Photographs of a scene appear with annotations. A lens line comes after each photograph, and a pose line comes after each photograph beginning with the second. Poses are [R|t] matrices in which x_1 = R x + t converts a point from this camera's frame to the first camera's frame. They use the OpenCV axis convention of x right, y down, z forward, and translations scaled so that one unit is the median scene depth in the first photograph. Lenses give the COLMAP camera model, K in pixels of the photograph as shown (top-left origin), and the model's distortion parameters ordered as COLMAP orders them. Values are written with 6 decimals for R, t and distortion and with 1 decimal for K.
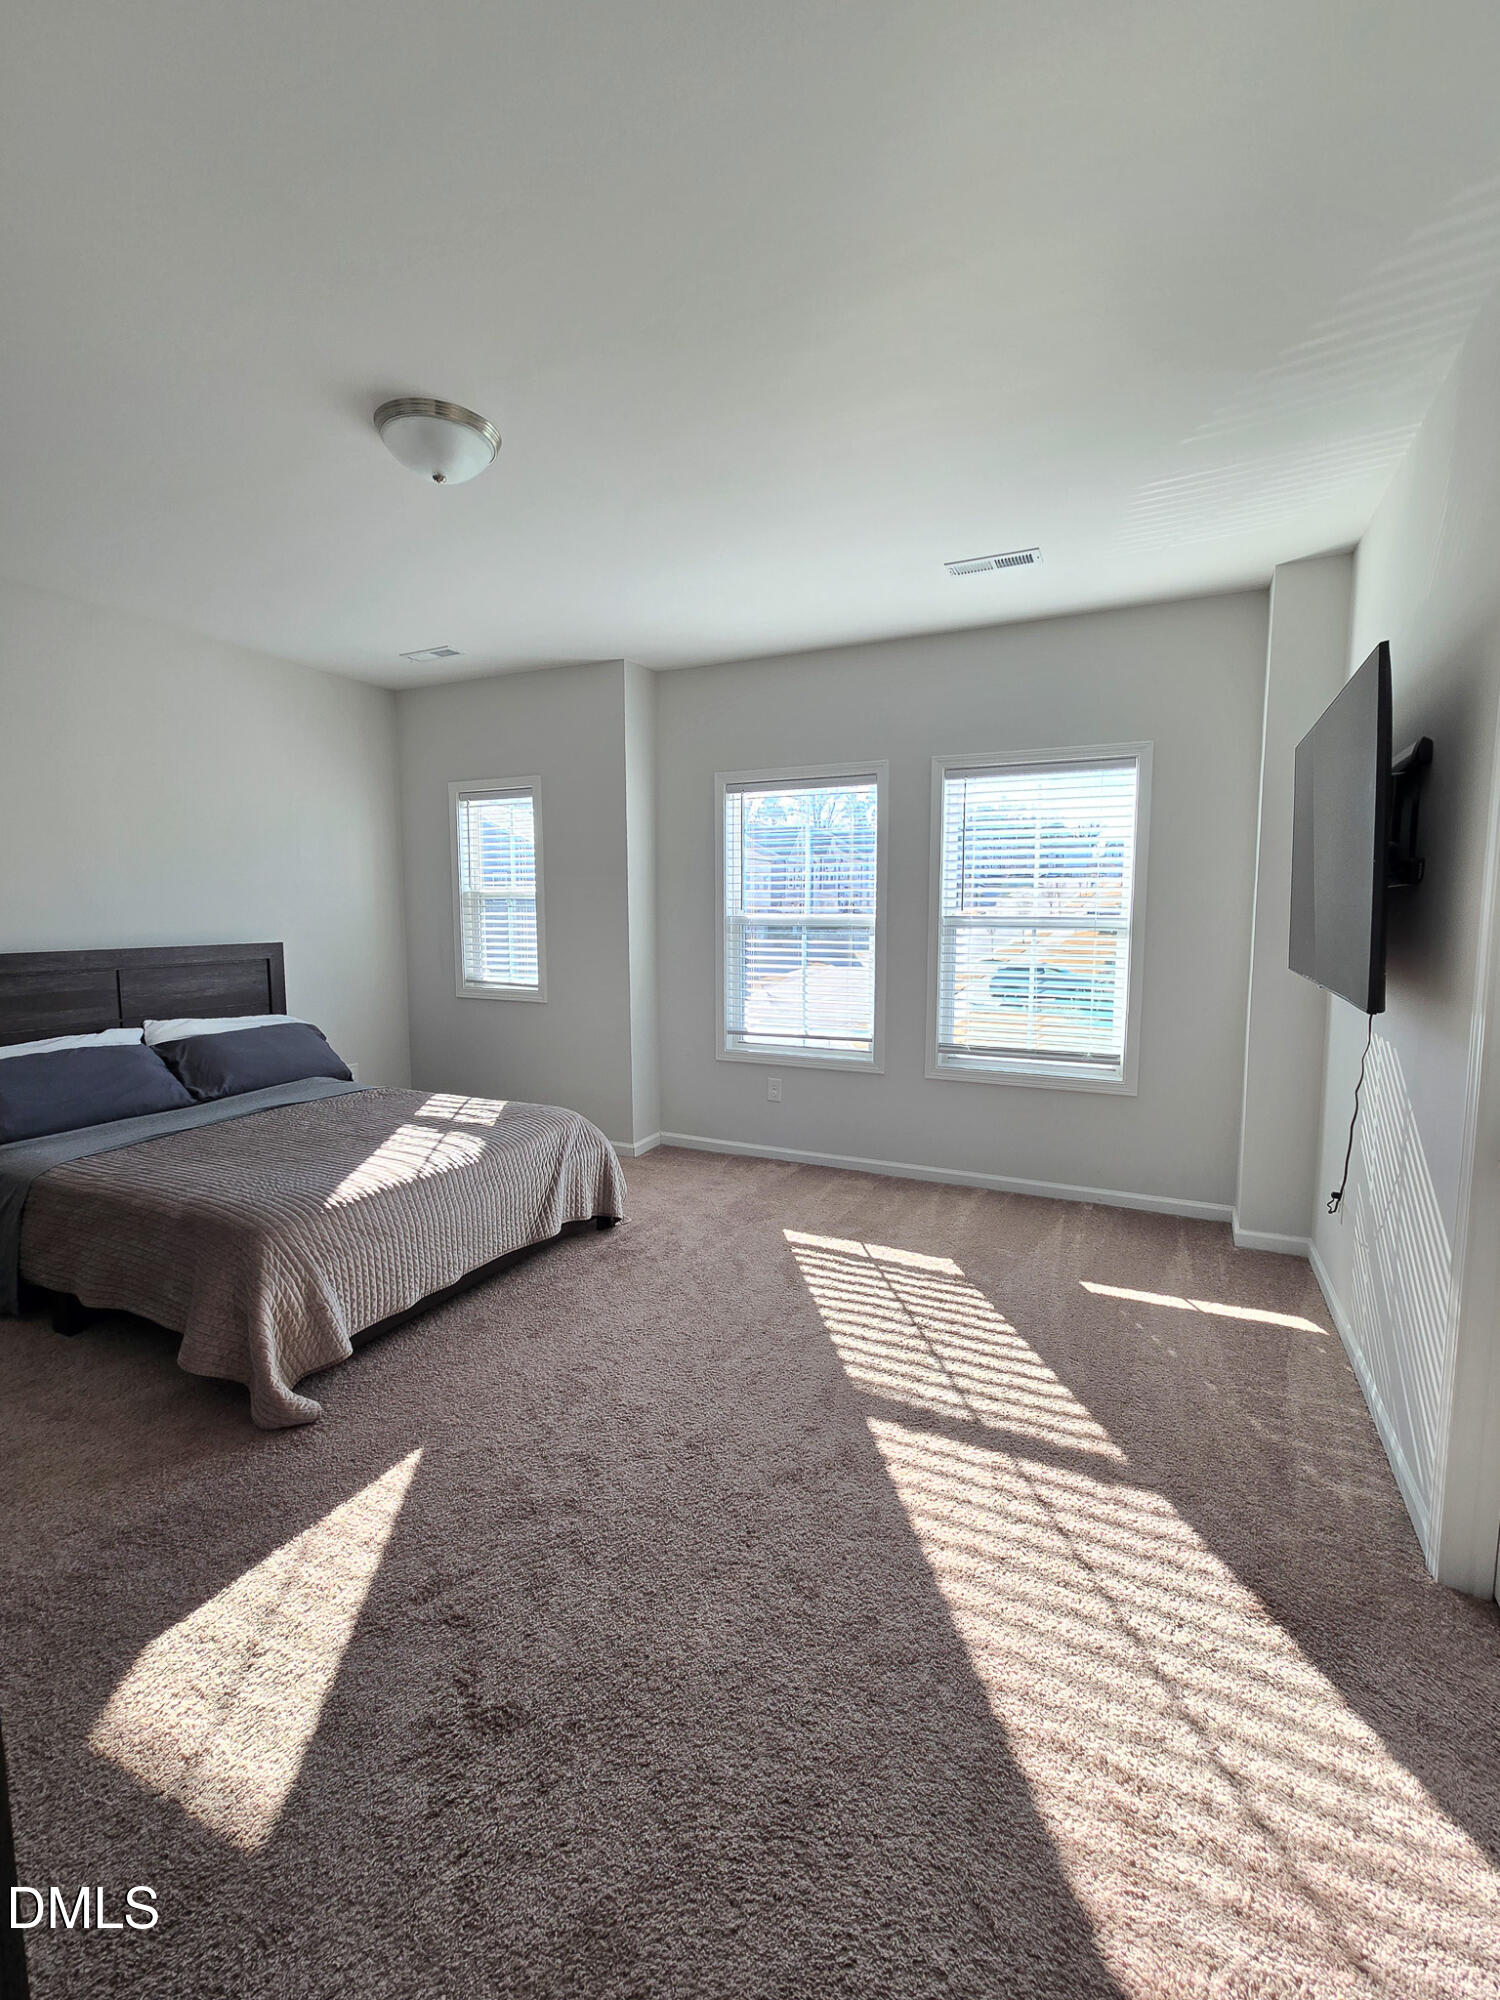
lens RADIAL K [[822.3, 0, 781.1], [0, 822.3, 989.9], [0, 0, 1]] dist [-0.000241, 0.001118]
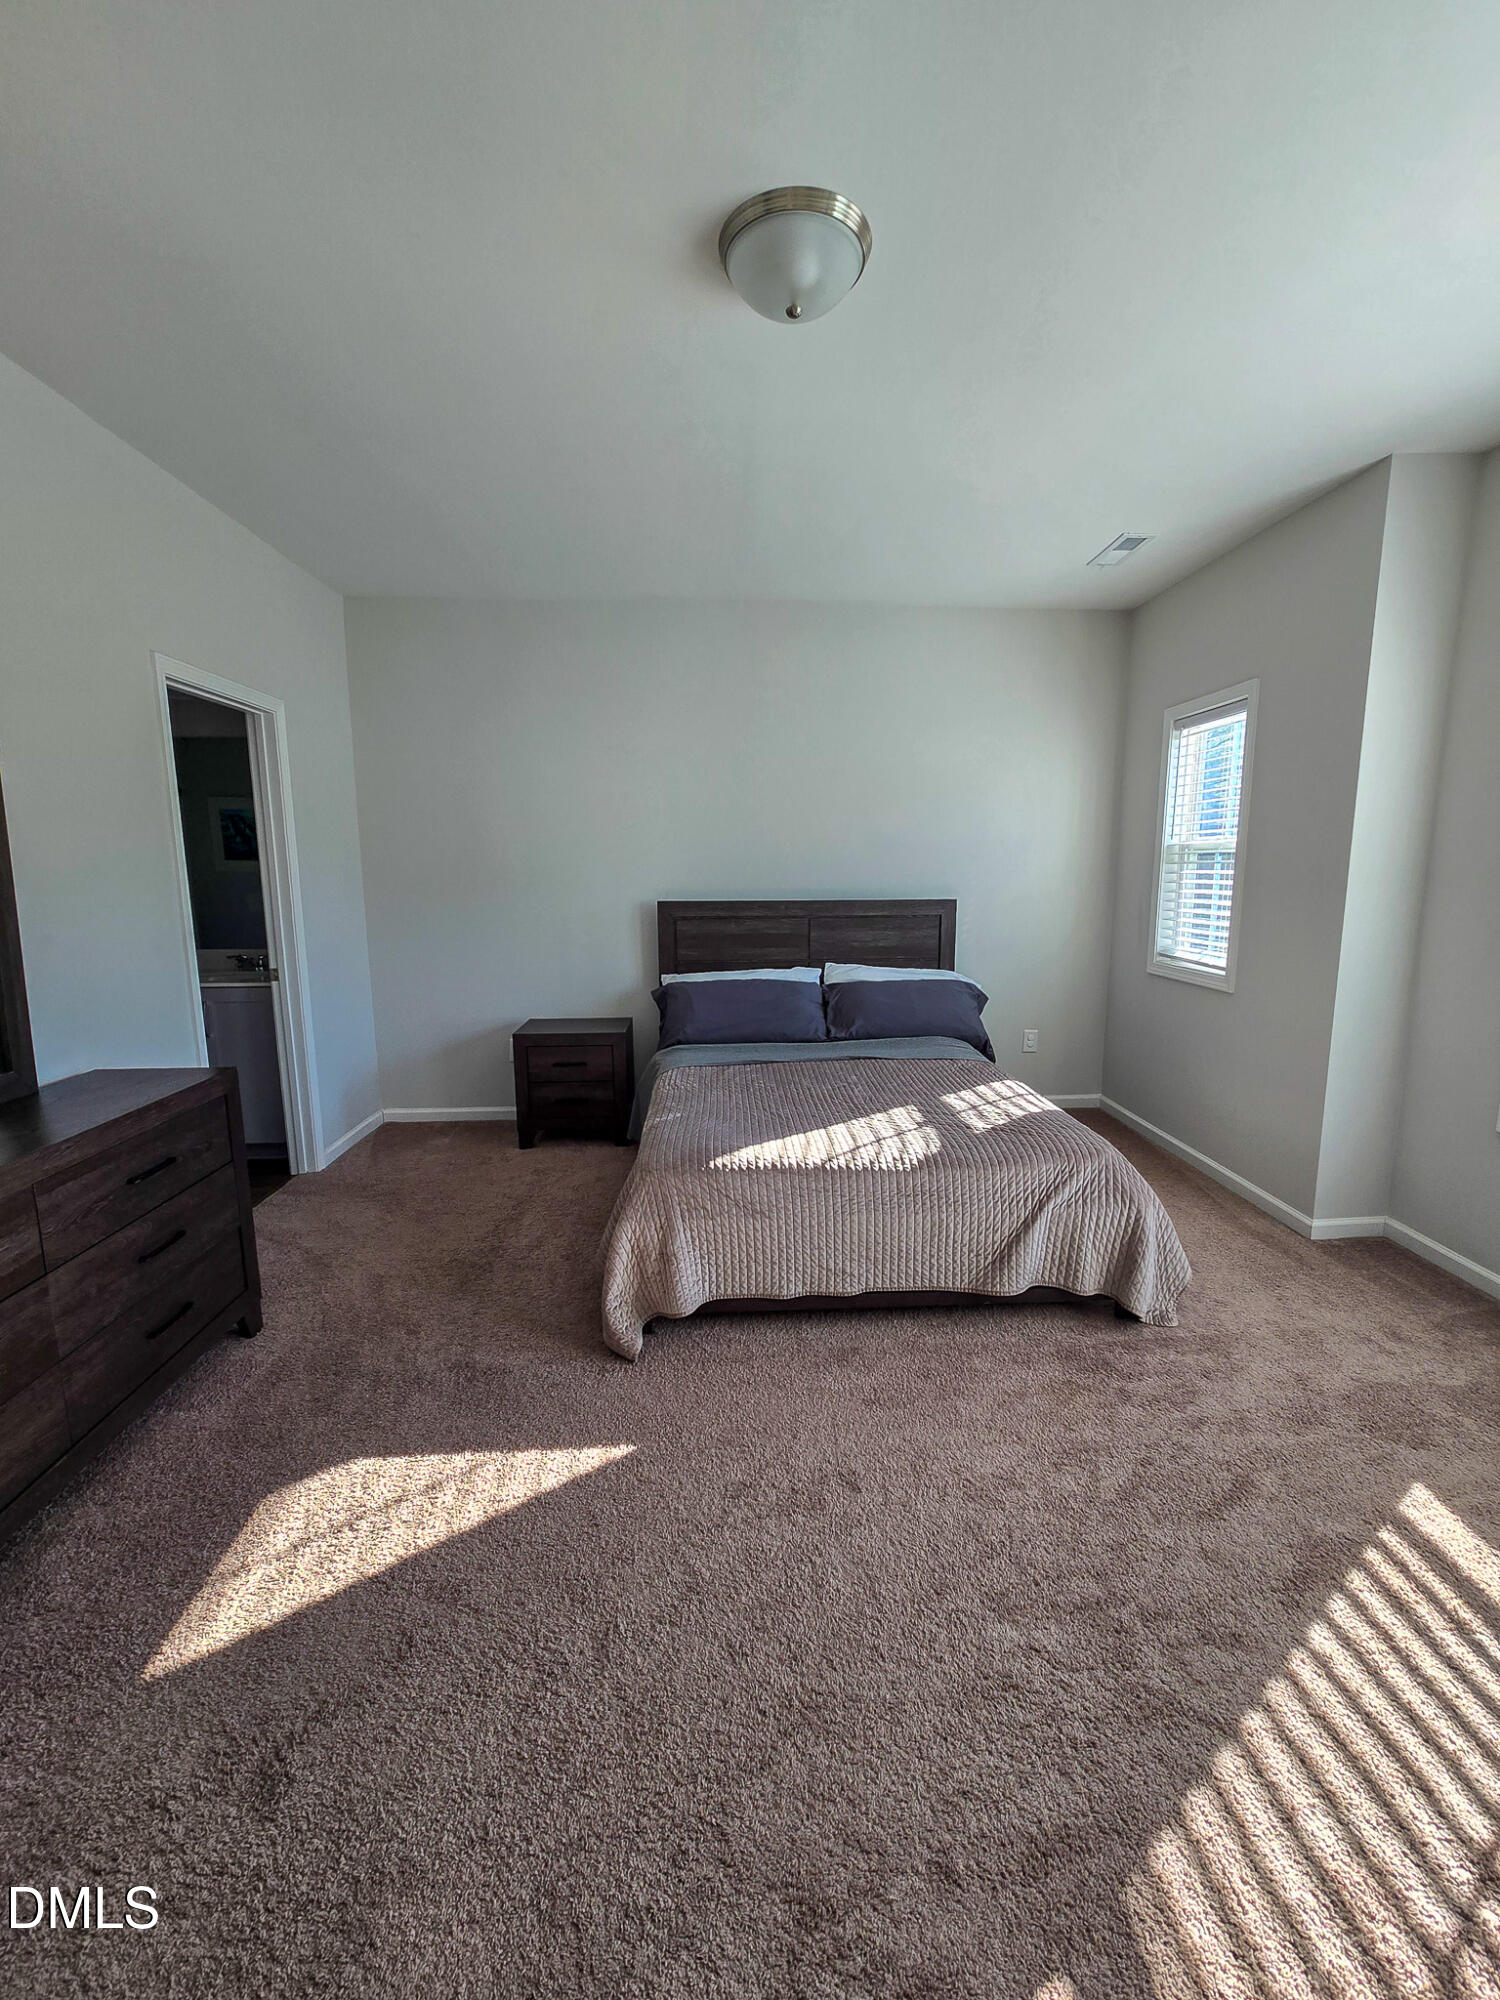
lens RADIAL K [[822.3, 0, 757.5], [0, 822.3, 994.6], [0, 0, 1]] dist [-0.000241, 0.001118]
pose [[0.482722, 0.133010, -0.865614, 0.235171], [-0.083980, 0.990875, 0.105424, -0.039417], [0.871738, 0.021803, 0.489488, 0.414838]]
